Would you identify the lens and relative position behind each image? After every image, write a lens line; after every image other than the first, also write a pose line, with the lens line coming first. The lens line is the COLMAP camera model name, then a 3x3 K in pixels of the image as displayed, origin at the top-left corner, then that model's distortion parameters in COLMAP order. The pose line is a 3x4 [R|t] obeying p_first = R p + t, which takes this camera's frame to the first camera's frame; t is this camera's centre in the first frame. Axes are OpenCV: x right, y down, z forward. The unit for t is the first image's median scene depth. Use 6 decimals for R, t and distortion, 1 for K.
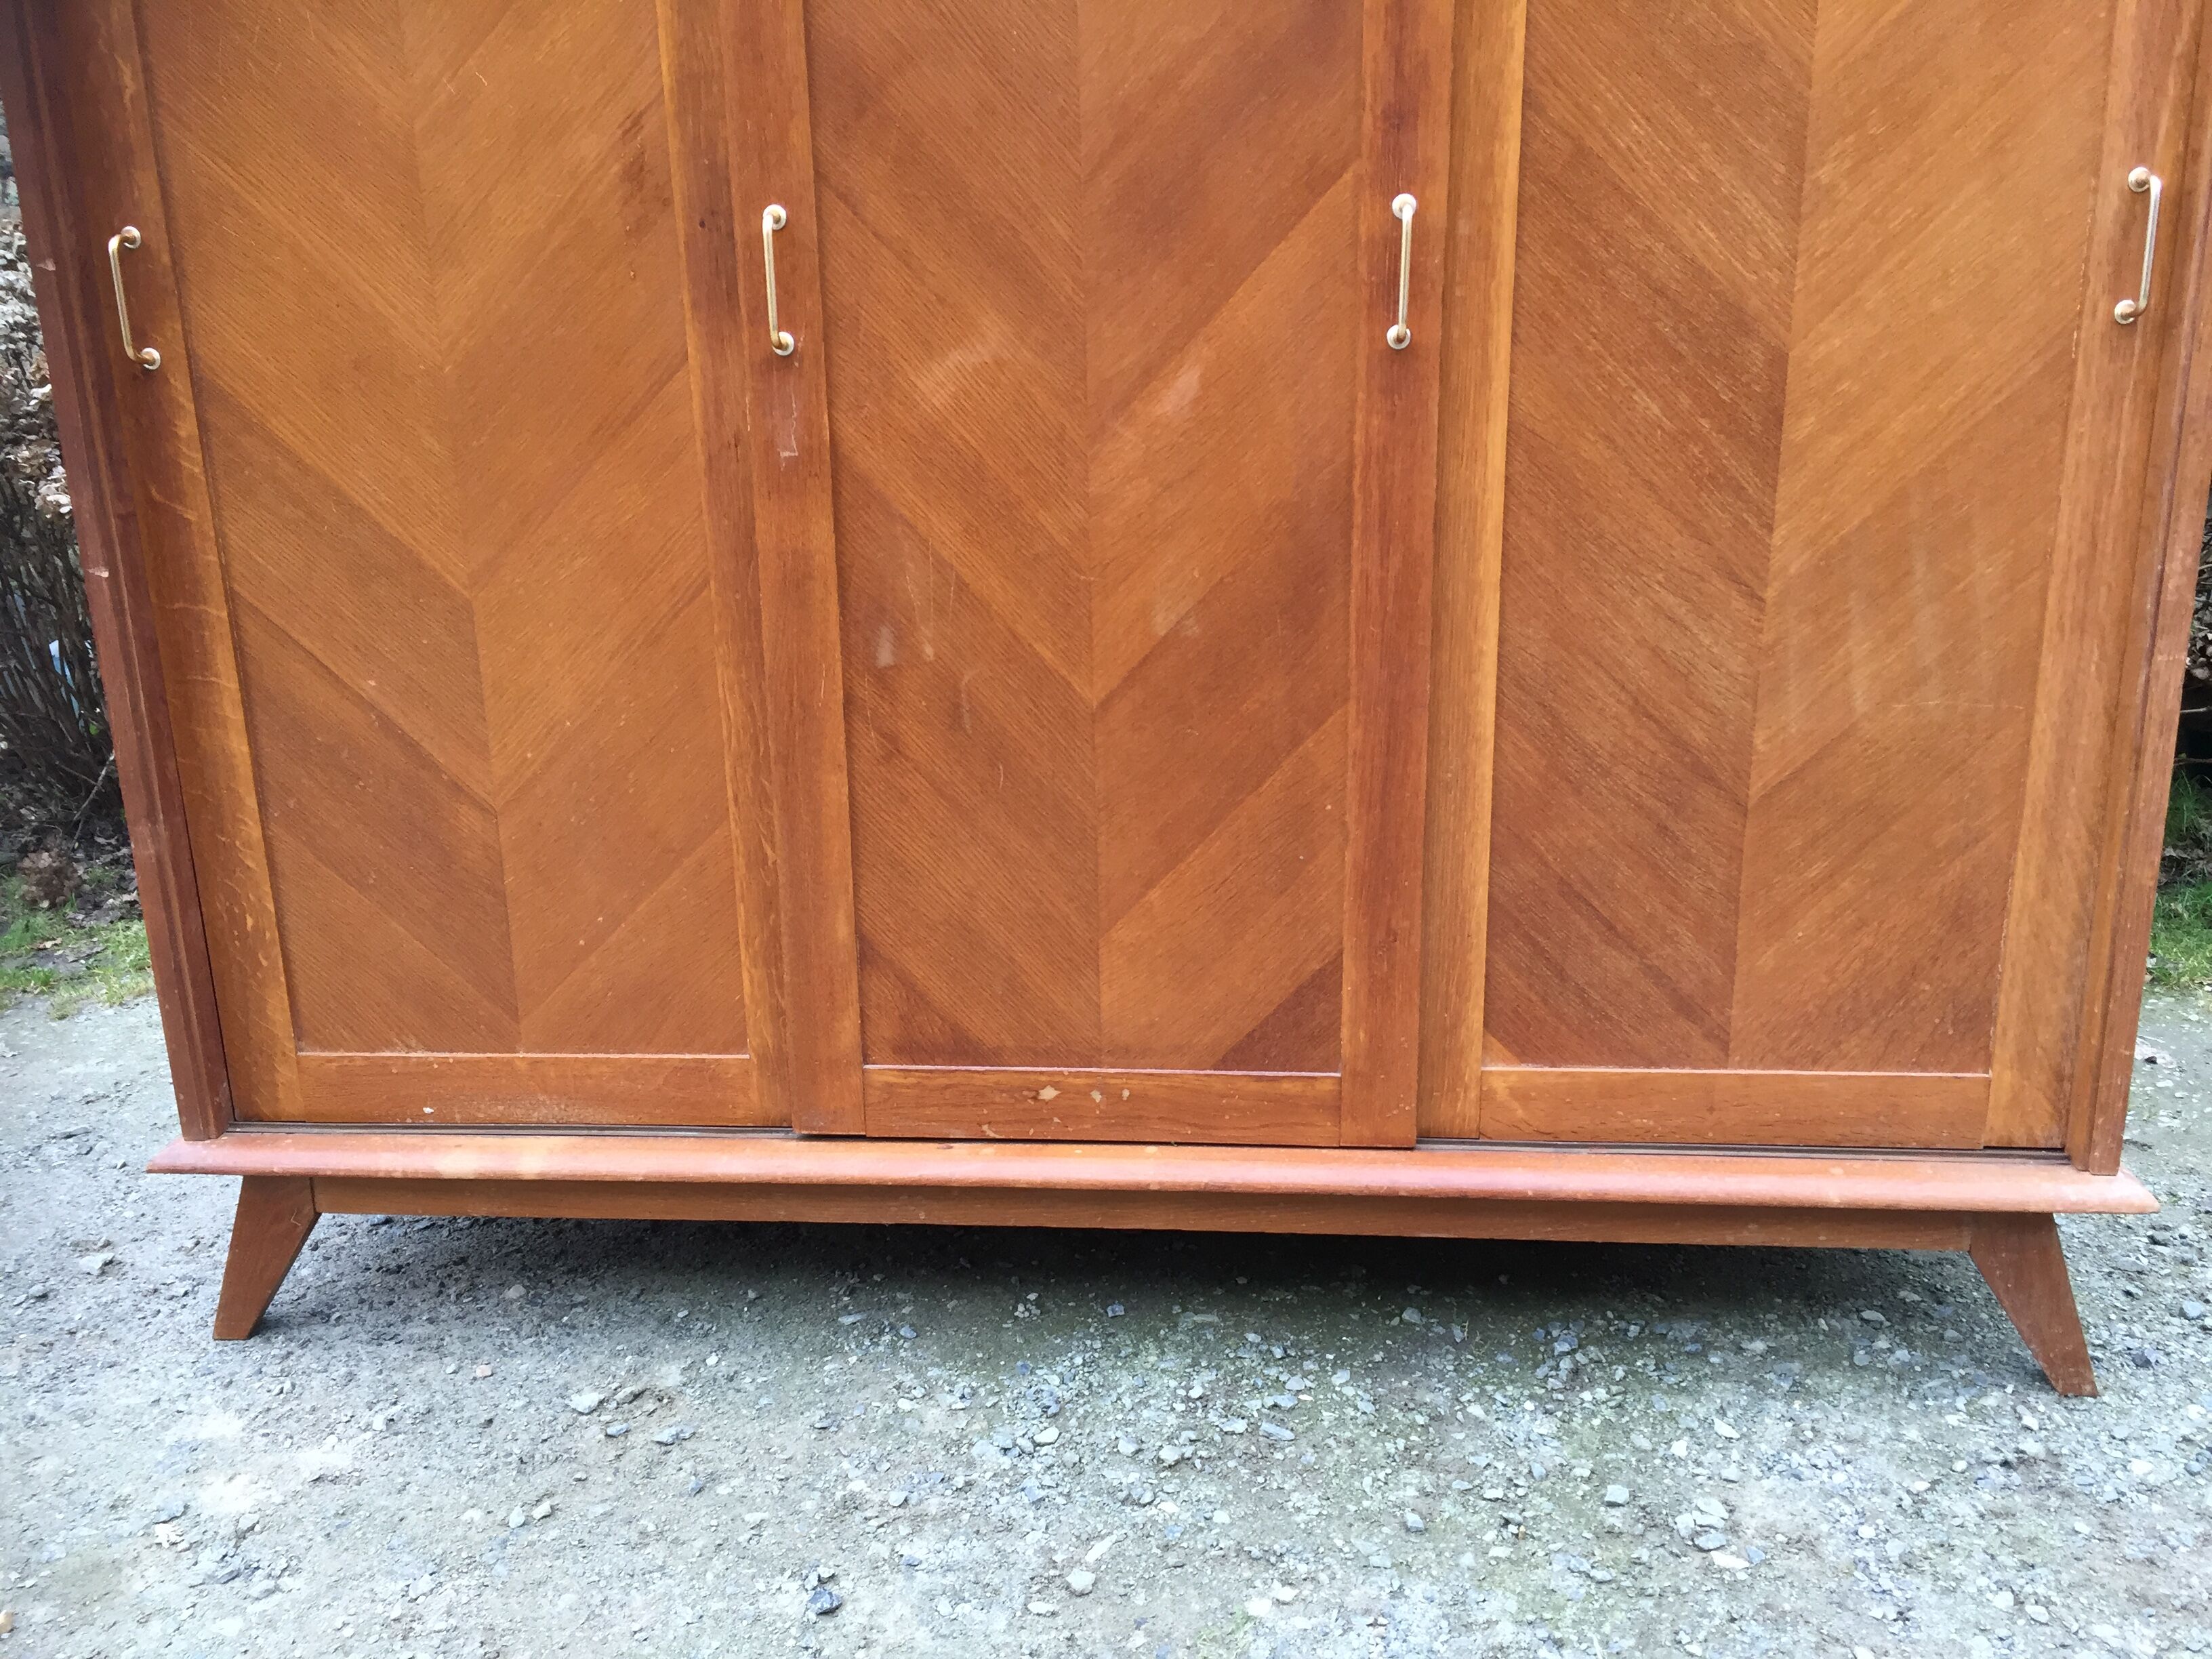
lens RADIAL K [[1889.7, 0, 1114.6], [0, 1889.7, 831.9], [0, 0, 1]] dist [0.080814, -0.108373]
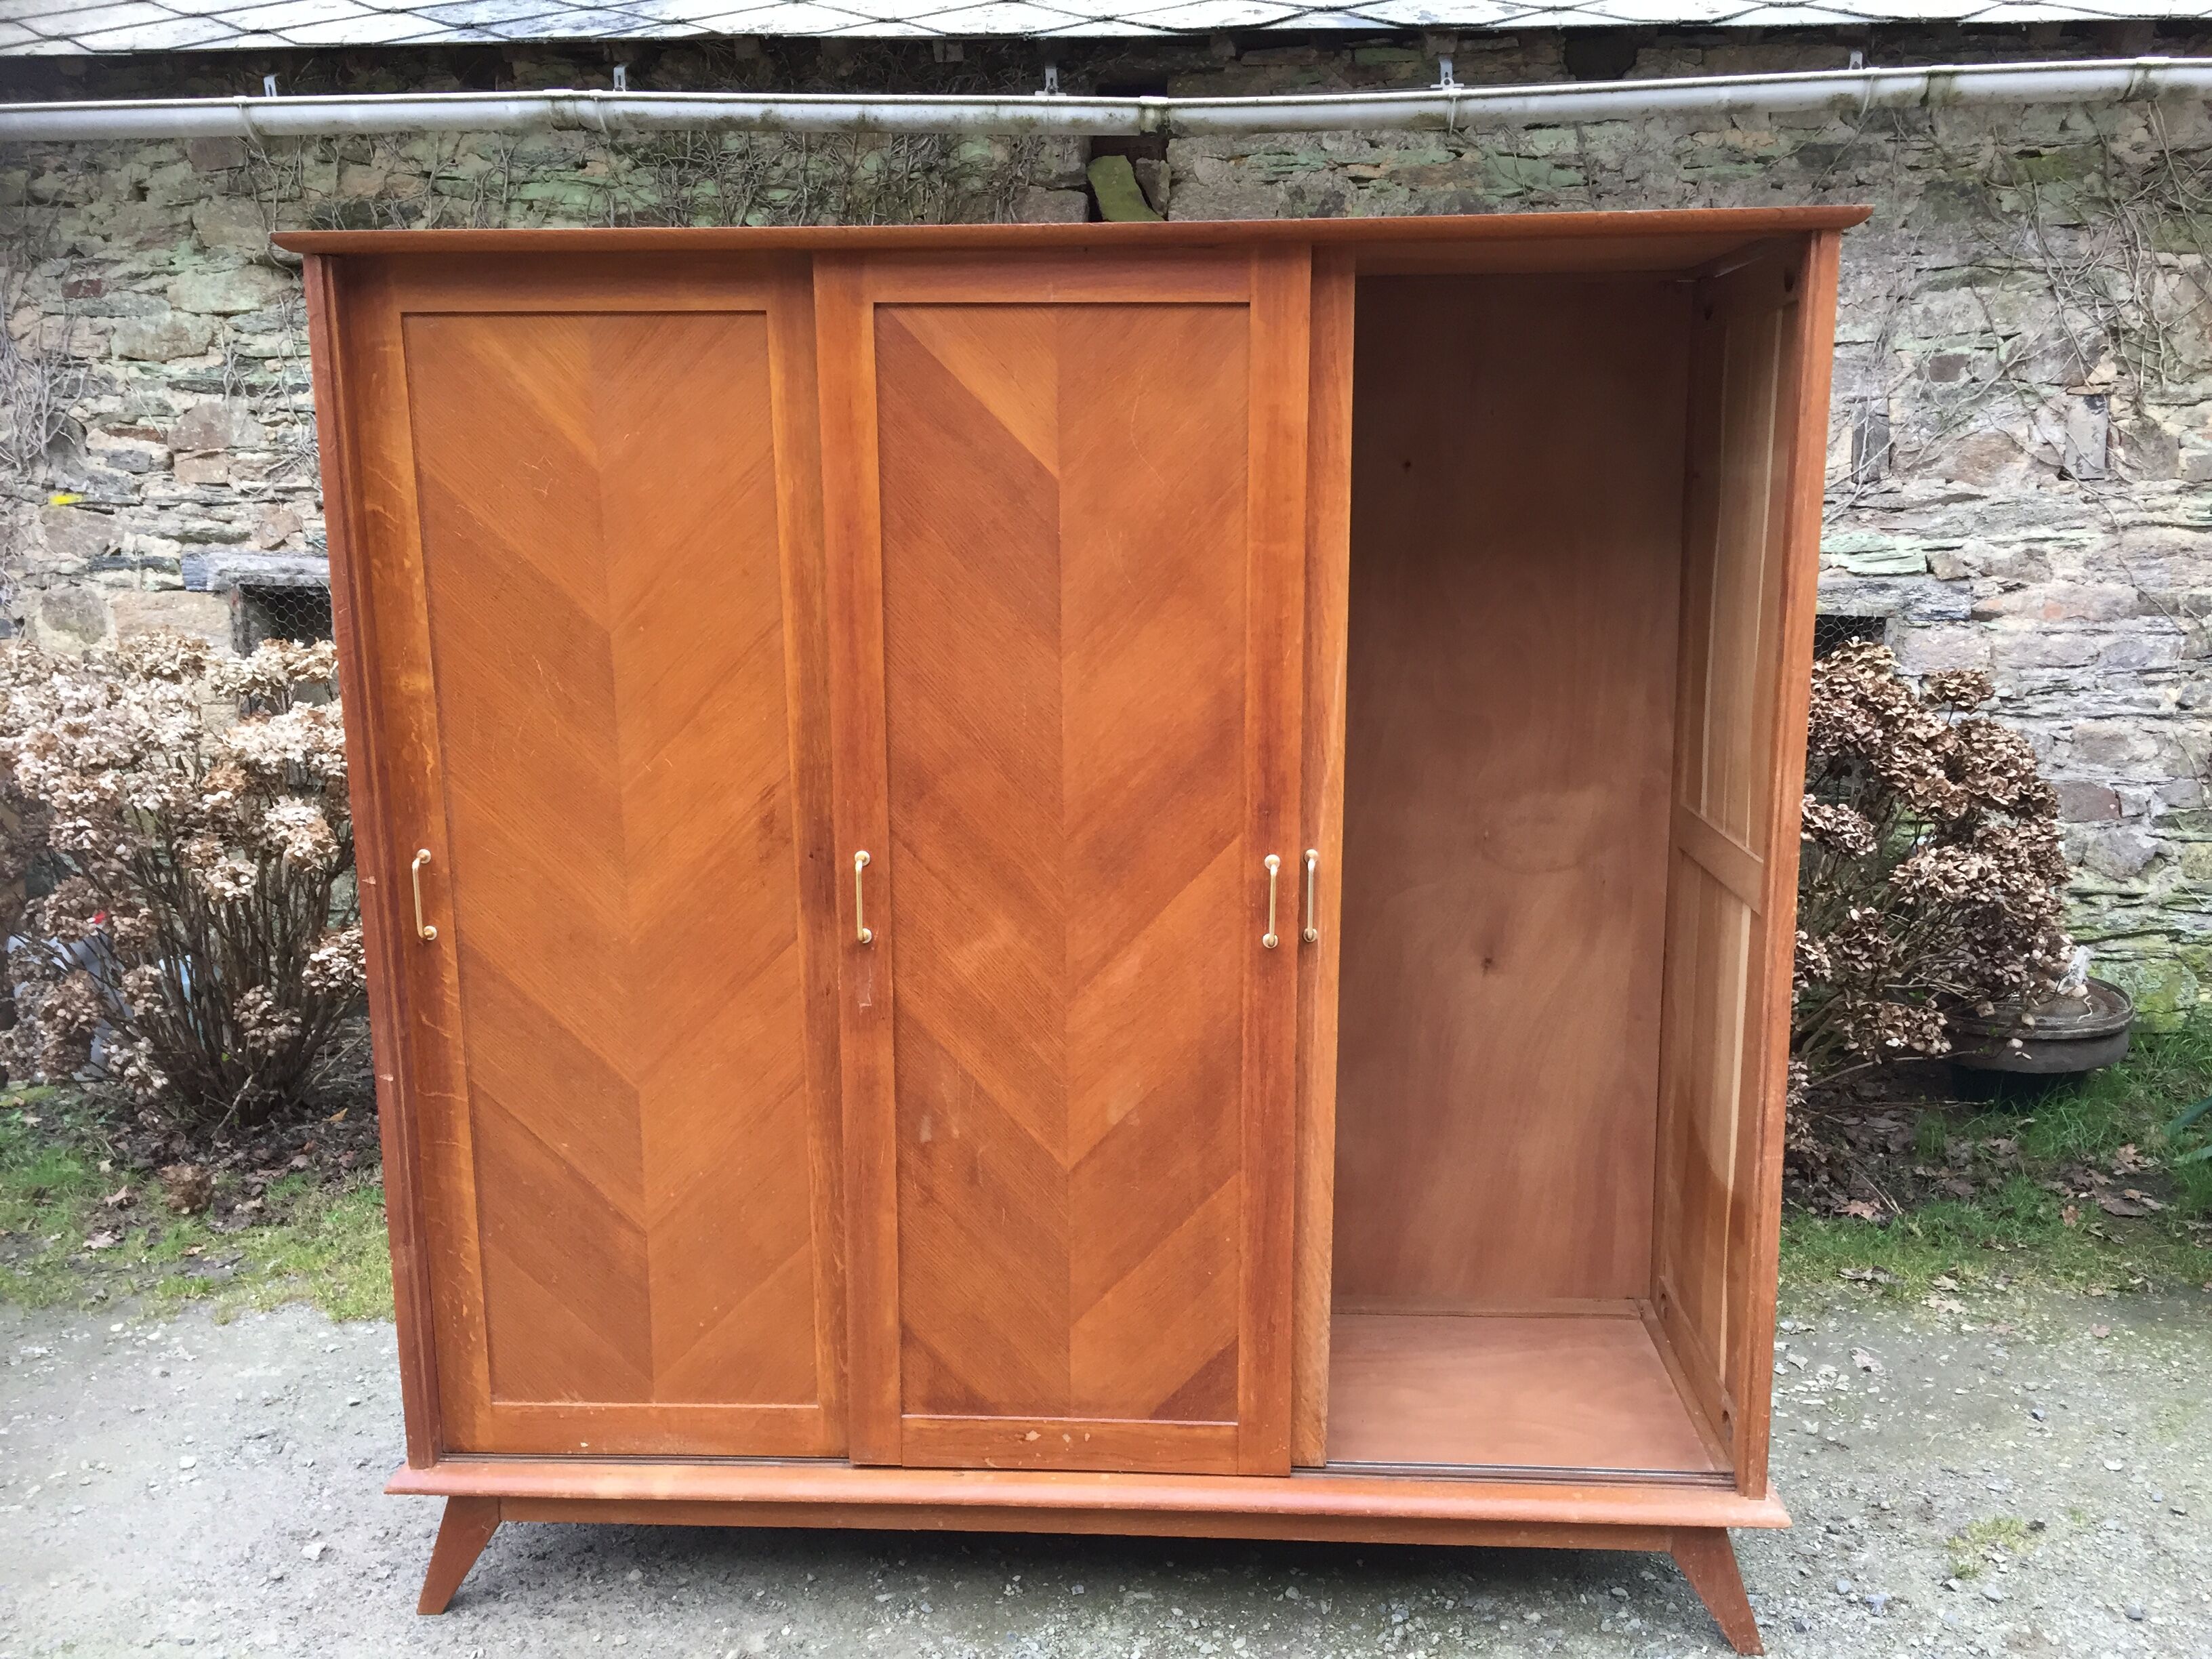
lens RADIAL K [[1889.7, 0, 1118.1], [0, 1889.7, 827.7], [0, 0, 1]] dist [0.080814, -0.108373]
pose [[0.999541, 0.007394, 0.029373, -0.016560], [-0.004819, 0.996214, -0.086799, -0.196253], [-0.029903, 0.086617, 0.995793, -0.468813]]
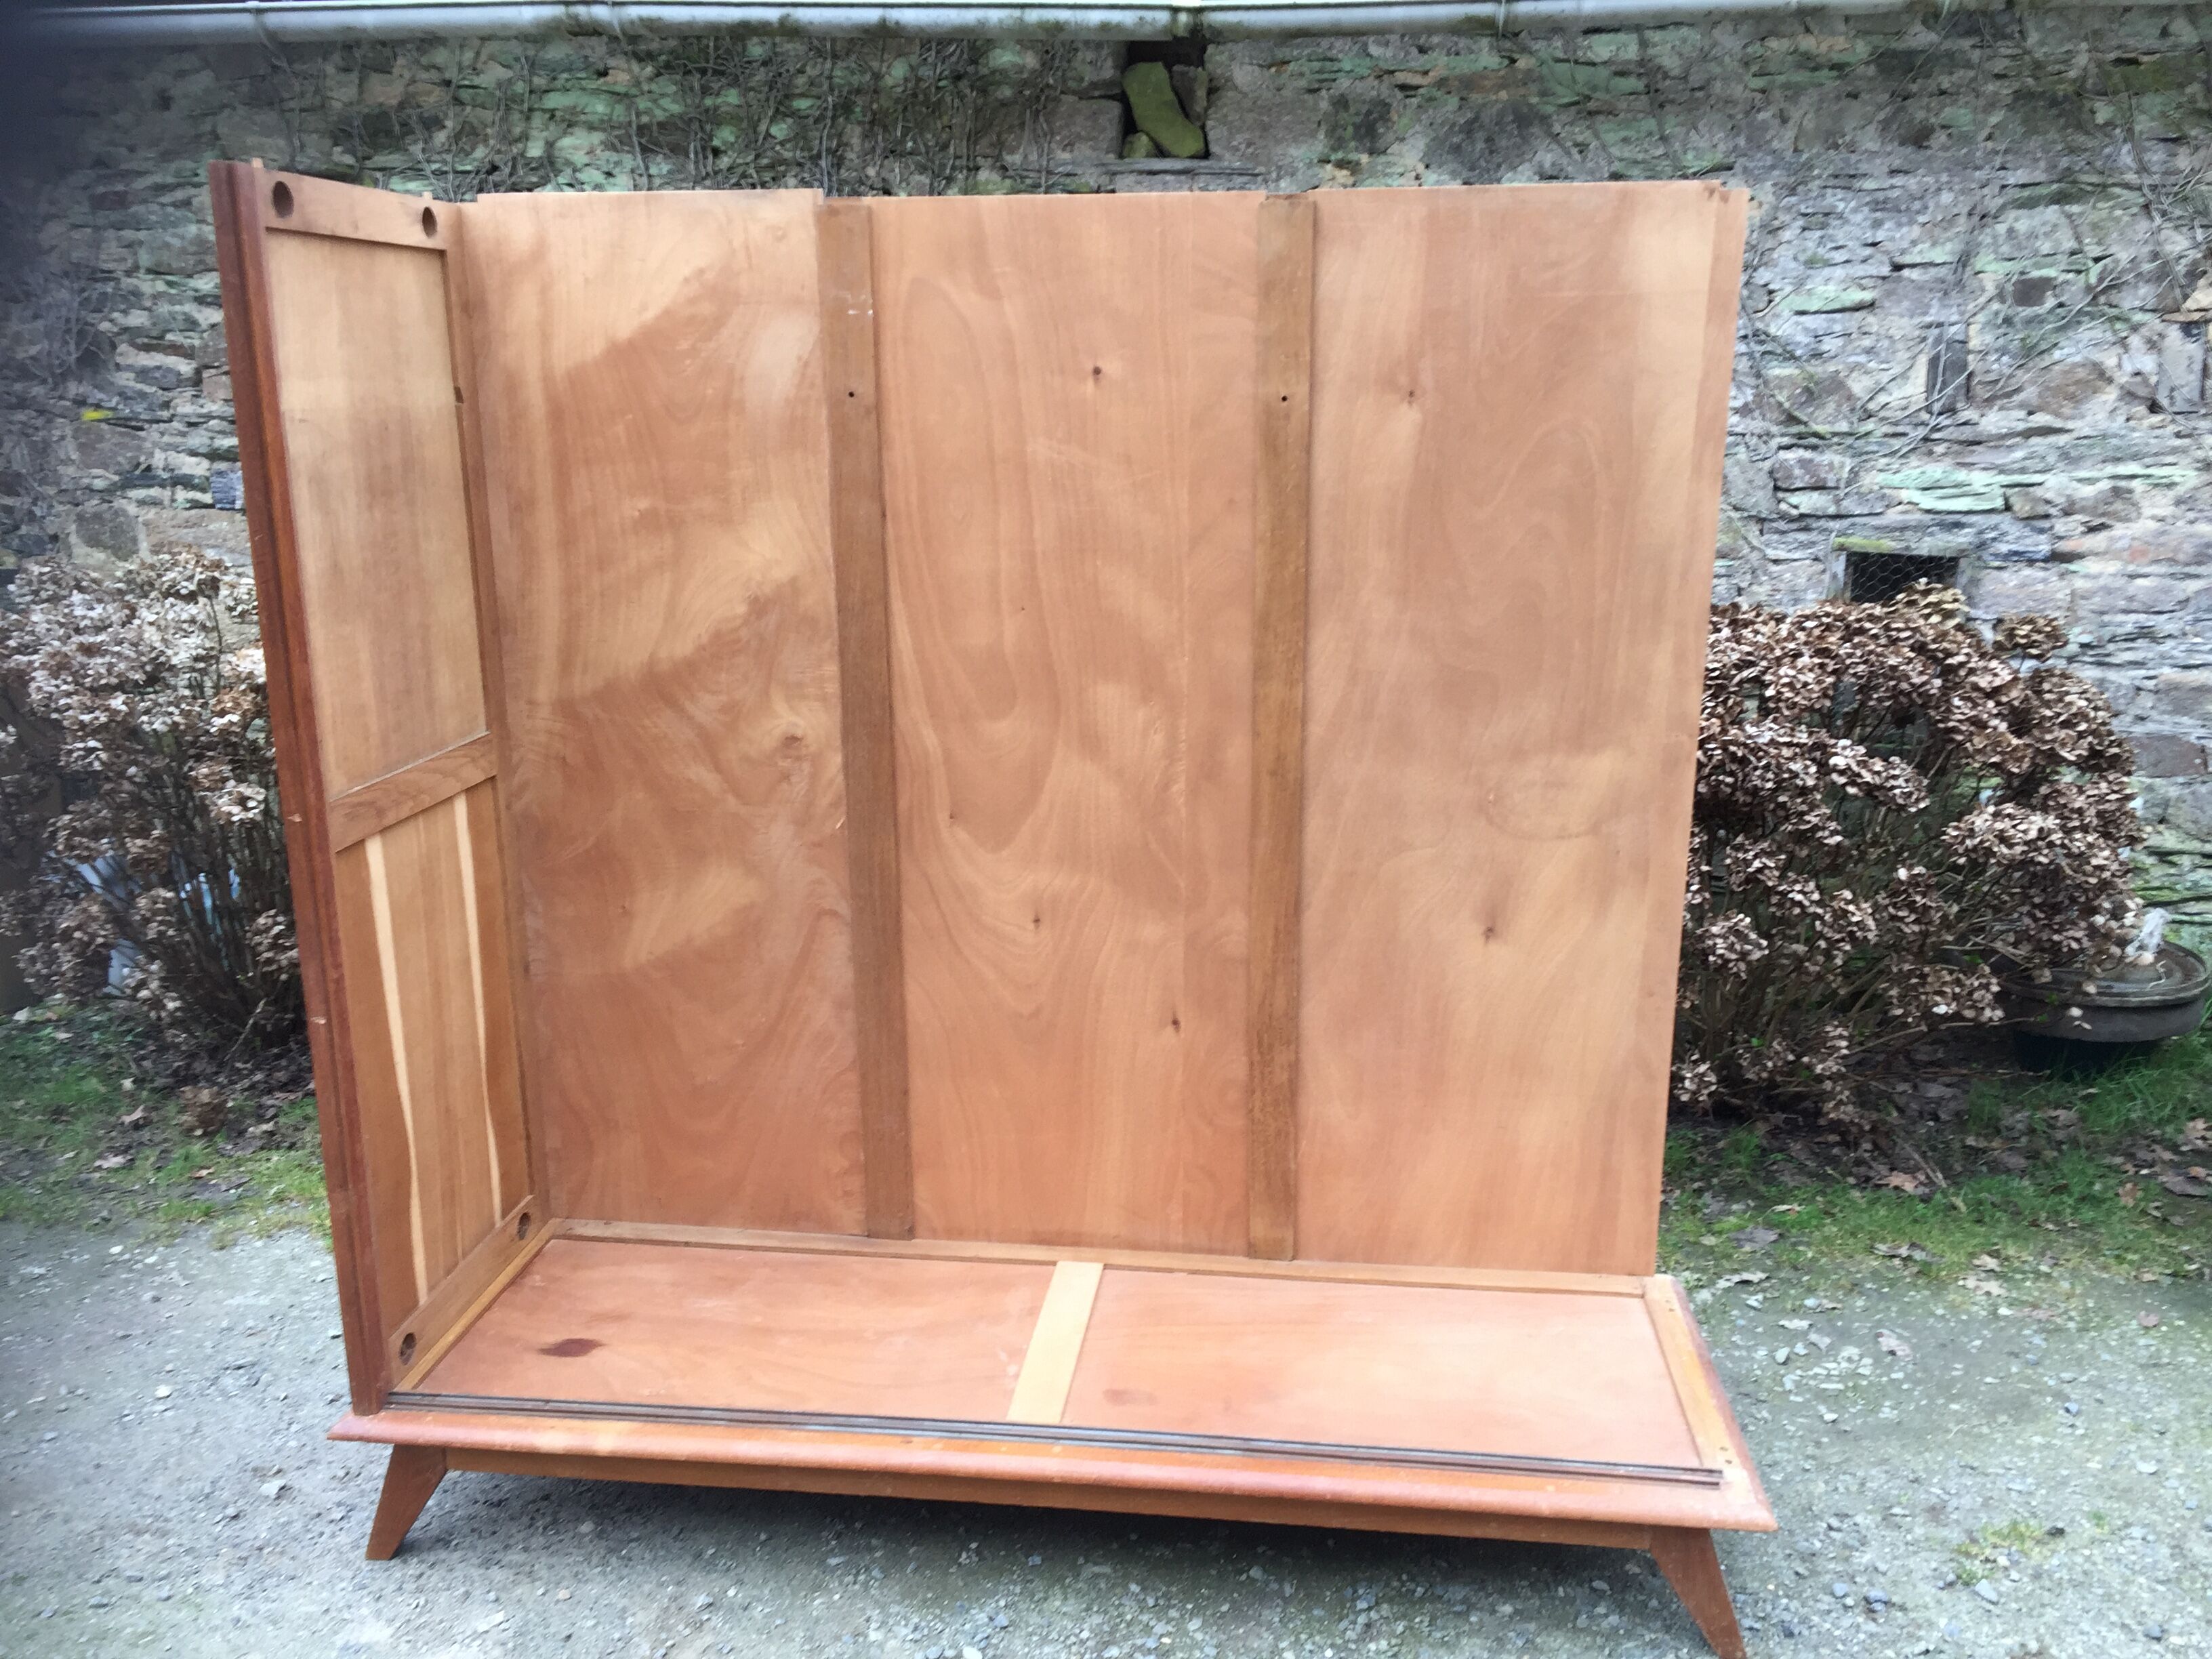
lens RADIAL K [[1889.7, 0, 1105.1], [0, 1889.7, 826.3], [0, 0, 1]] dist [0.080814, -0.108373]
pose [[0.999402, 0.025917, -0.022898, 0.074495], [-0.026978, 0.998517, -0.047297, -0.221391], [0.021638, 0.047886, 0.998618, -0.397811]]
